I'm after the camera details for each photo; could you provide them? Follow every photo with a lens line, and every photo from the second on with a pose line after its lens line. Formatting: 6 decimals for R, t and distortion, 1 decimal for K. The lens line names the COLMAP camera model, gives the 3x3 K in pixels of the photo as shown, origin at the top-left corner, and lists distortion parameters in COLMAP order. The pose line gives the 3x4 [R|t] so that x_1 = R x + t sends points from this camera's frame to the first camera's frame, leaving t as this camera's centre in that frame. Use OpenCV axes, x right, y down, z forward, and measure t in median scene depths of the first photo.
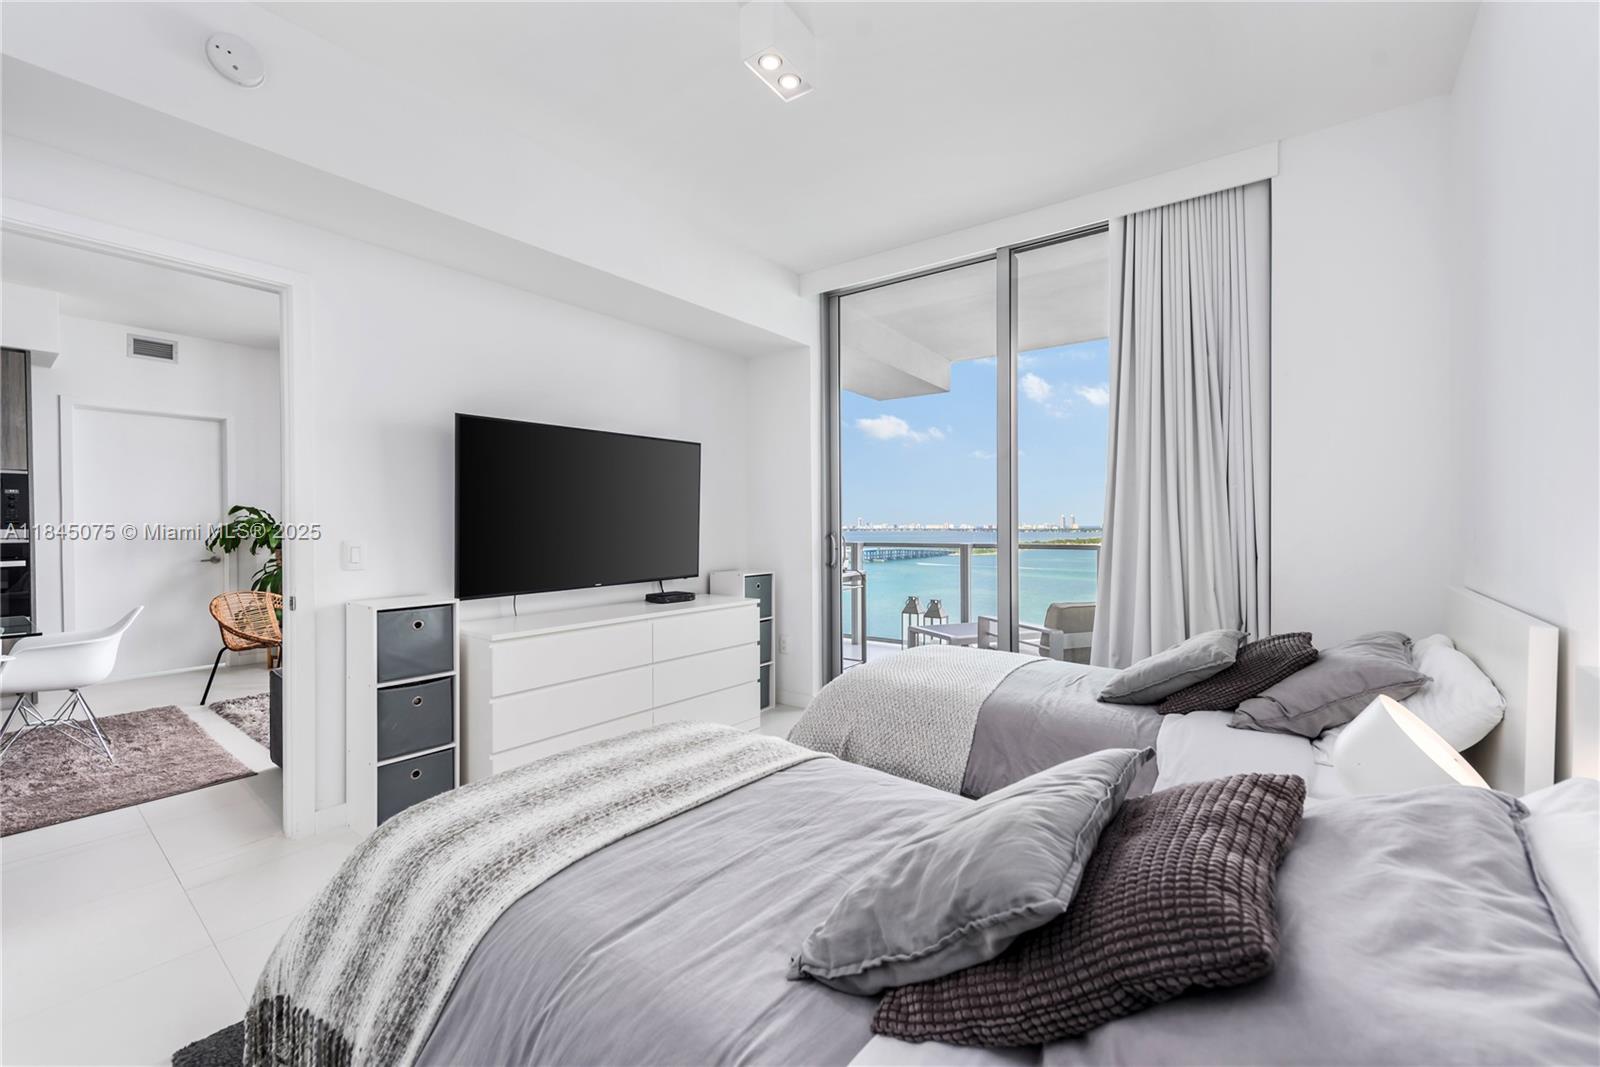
lens RADIAL K [[642.0, 0, 801.4], [0, 642.0, 527.3], [0, 0, 1]] dist [0.005827, -0.000616]
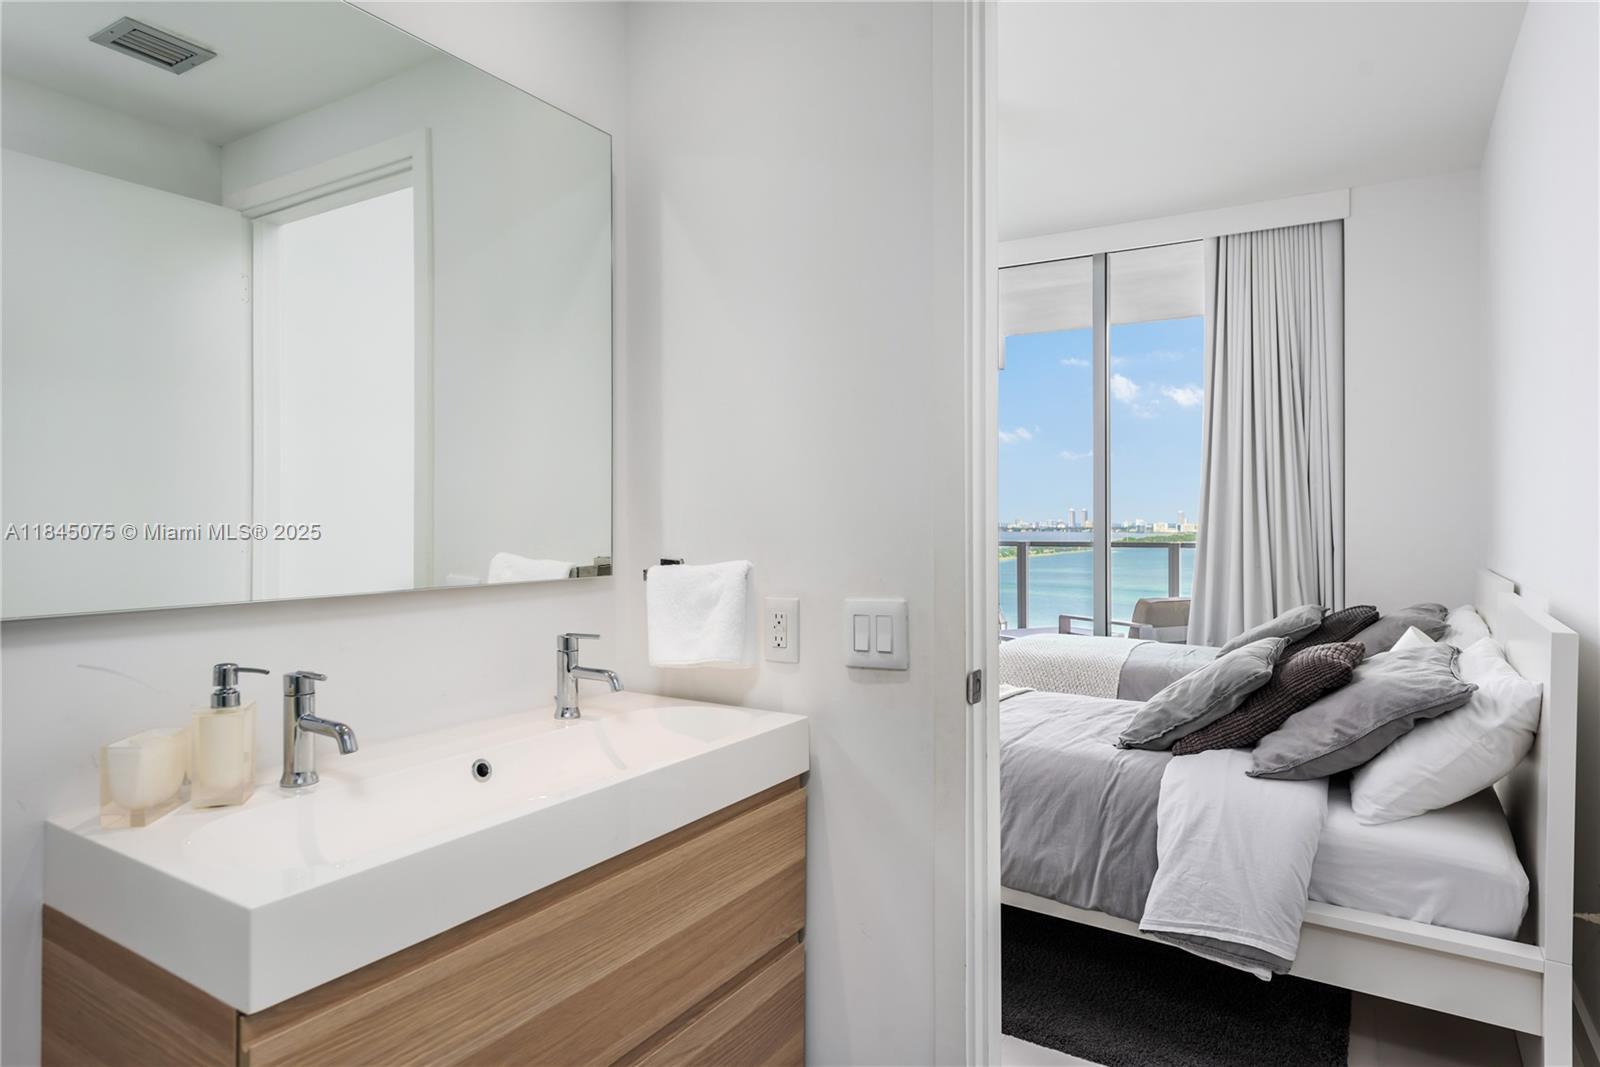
lens RADIAL K [[926.3, 0, 791.6], [0, 926.3, 517.8], [0, 0, 1]] dist [0.000827, -0.000834]
pose [[0.995380, 0.002969, 0.095972, -0.485123], [-0.002212, 0.999966, -0.007999, 0.009148], [-0.095993, 0.007750, 0.995352, -0.648280]]
